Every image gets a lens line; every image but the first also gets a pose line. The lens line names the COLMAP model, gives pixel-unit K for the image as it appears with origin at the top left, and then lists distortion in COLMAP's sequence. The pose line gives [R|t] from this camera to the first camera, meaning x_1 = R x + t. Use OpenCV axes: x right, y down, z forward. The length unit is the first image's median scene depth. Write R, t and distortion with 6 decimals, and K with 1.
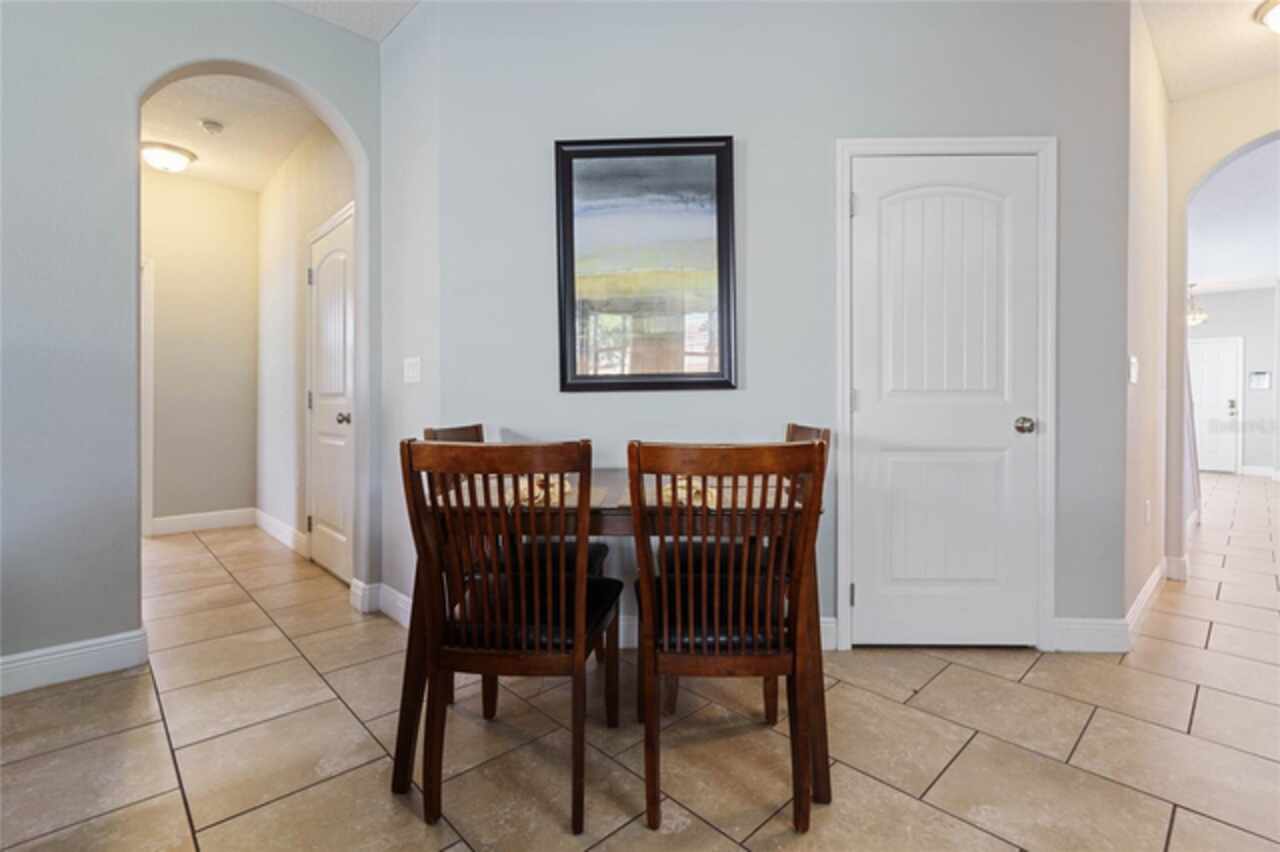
lens RADIAL K [[590.4, 0, 639.1], [0, 590.4, 405.0], [0, 0, 1]] dist [0.000413, 0.000321]
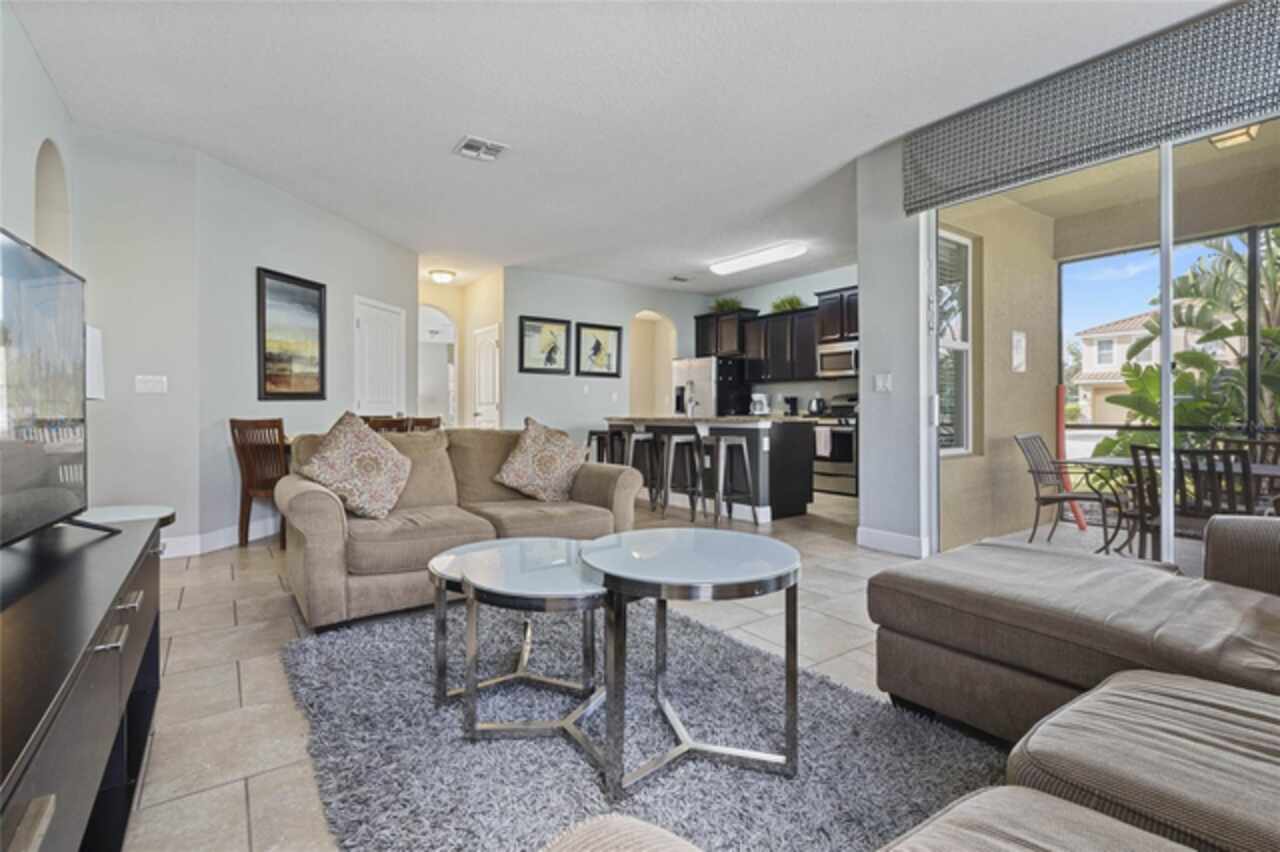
lens RADIAL K [[590.4, 0, 639.1], [0, 590.4, 405.0], [0, 0, 1]] dist [0.000413, 0.000321]
pose [[0.158966, 0.007648, 0.987254, -1.809623], [0.009351, 0.999913, -0.009251, 0.025430], [-0.987240, 0.010702, 0.158881, -0.496914]]
